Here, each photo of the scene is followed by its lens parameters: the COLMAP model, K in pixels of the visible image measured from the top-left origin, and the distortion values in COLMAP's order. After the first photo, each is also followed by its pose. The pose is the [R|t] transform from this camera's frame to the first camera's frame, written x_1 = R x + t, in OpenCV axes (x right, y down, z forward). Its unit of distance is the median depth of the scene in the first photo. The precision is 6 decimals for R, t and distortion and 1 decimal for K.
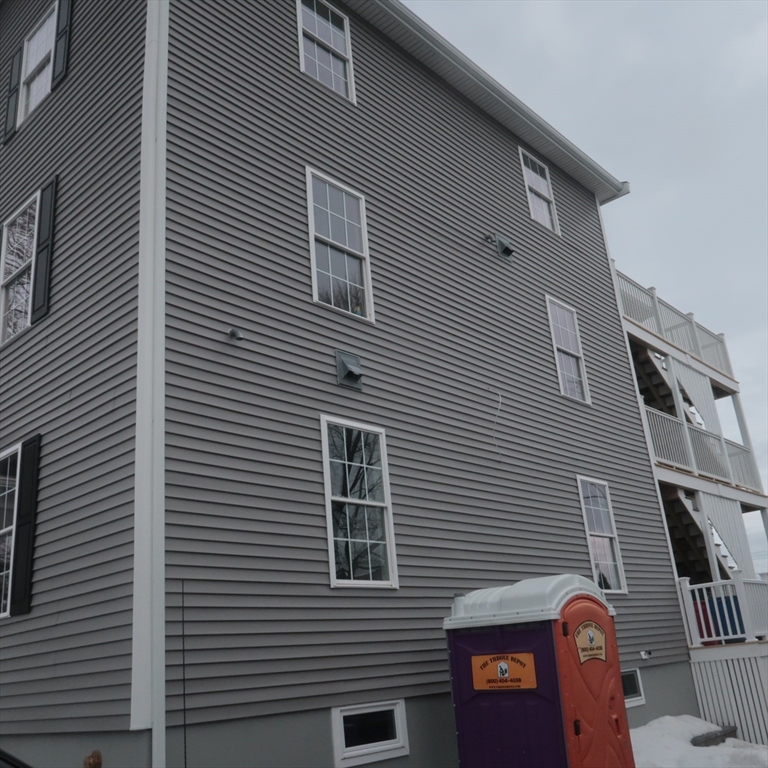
lens RADIAL K [[781.1, 0, 384.0], [0, 781.1, 384.0], [0, 0, 1]] dist [-0.016874, -0.020690]
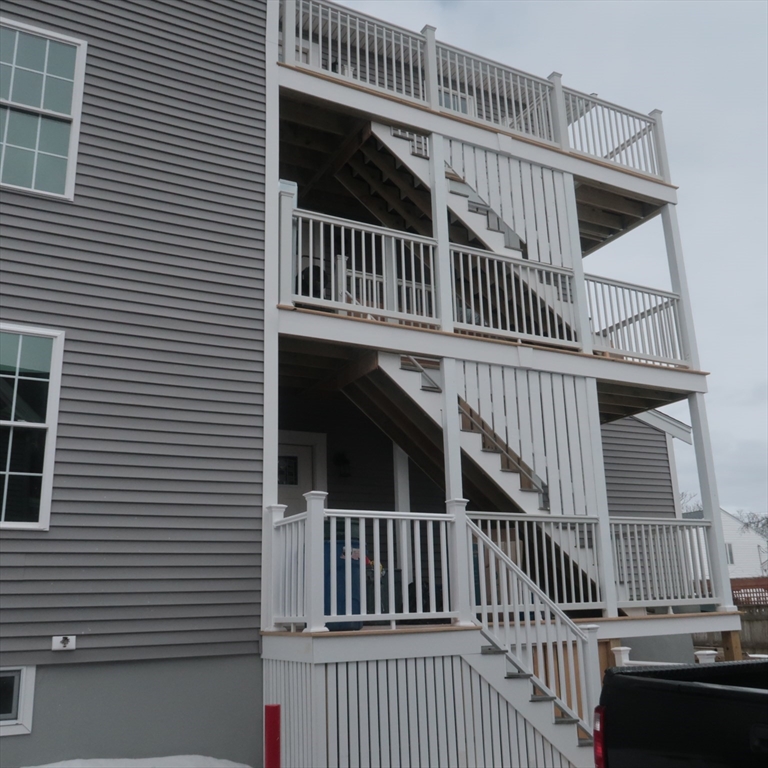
lens RADIAL K [[614.4, 0, 384.8], [0, 614.4, 493.1], [0, 0, 1]] dist [-0.019270, 0.002428]
pose [[0.900322, -0.033638, -0.433922, 0.562478], [0.107617, 0.983255, 0.147066, 0.166159], [0.421709, -0.179104, 0.888866, 0.583302]]
